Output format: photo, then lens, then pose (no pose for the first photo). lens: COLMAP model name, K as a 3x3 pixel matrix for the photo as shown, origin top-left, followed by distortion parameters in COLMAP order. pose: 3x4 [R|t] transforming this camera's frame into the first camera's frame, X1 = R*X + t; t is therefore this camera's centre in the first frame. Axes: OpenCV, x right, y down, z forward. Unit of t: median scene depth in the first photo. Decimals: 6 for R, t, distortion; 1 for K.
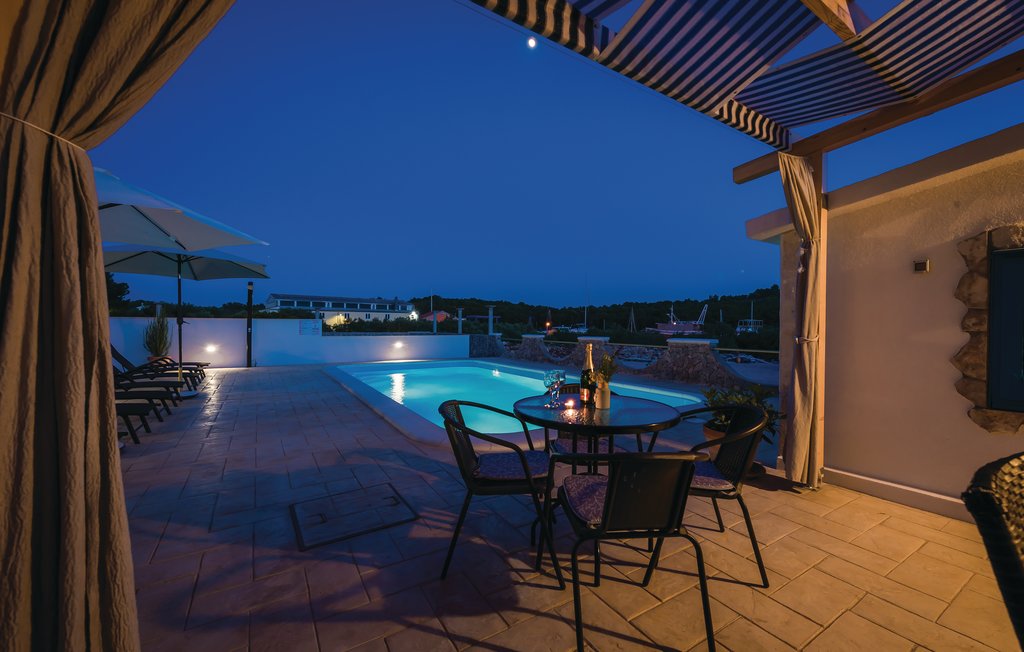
lens RADIAL K [[430.1, 0, 506.5], [0, 430.1, 342.9], [0, 0, 1]] dist [0.002495, 0.000039]
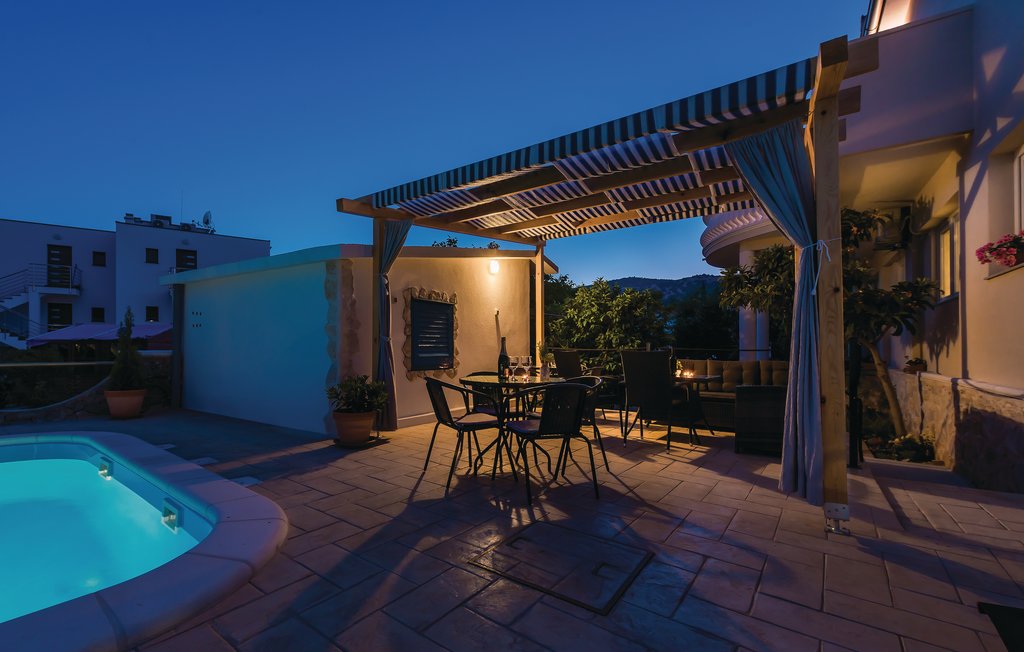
lens RADIAL K [[430.1, 0, 506.5], [0, 430.1, 342.9], [0, 0, 1]] dist [0.002495, 0.000039]
pose [[-0.397212, 0.000961, 0.917726, -0.223191], [0.038956, 0.999116, 0.015815, -0.000412], [-0.916900, 0.042033, -0.396898, 0.303531]]
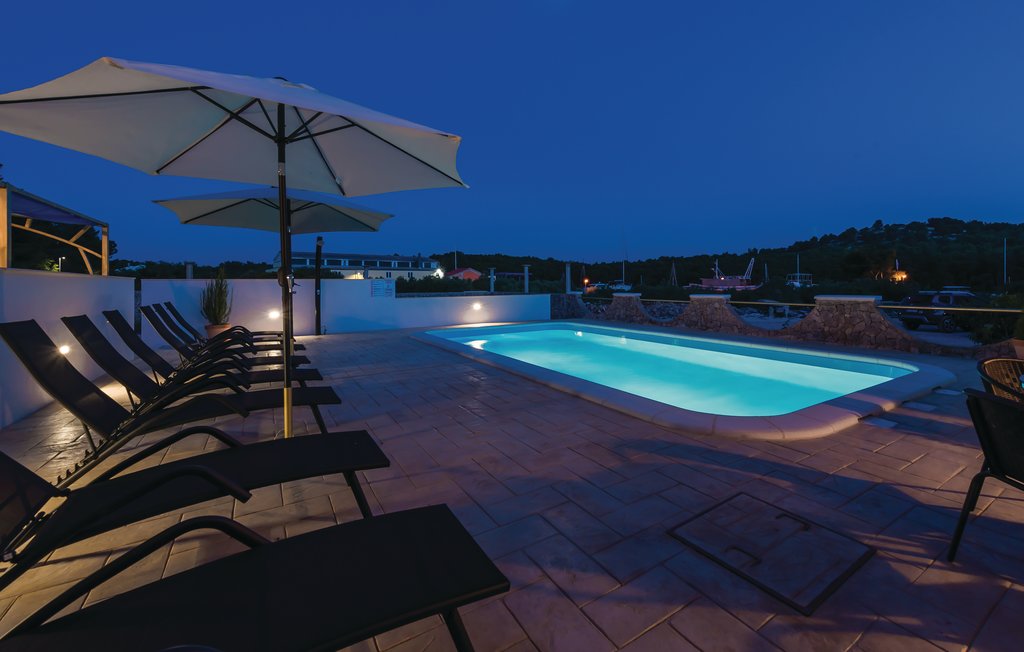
lens RADIAL K [[454.5, 0, 527.0], [0, 454.5, 303.5], [0, 0, 1]] dist [0.010057, -0.000053]
pose [[0.999156, -0.014655, 0.038367, -0.174700], [0.014459, 0.999881, 0.005381, -0.004991], [-0.038441, -0.004822, 0.999249, 0.052802]]
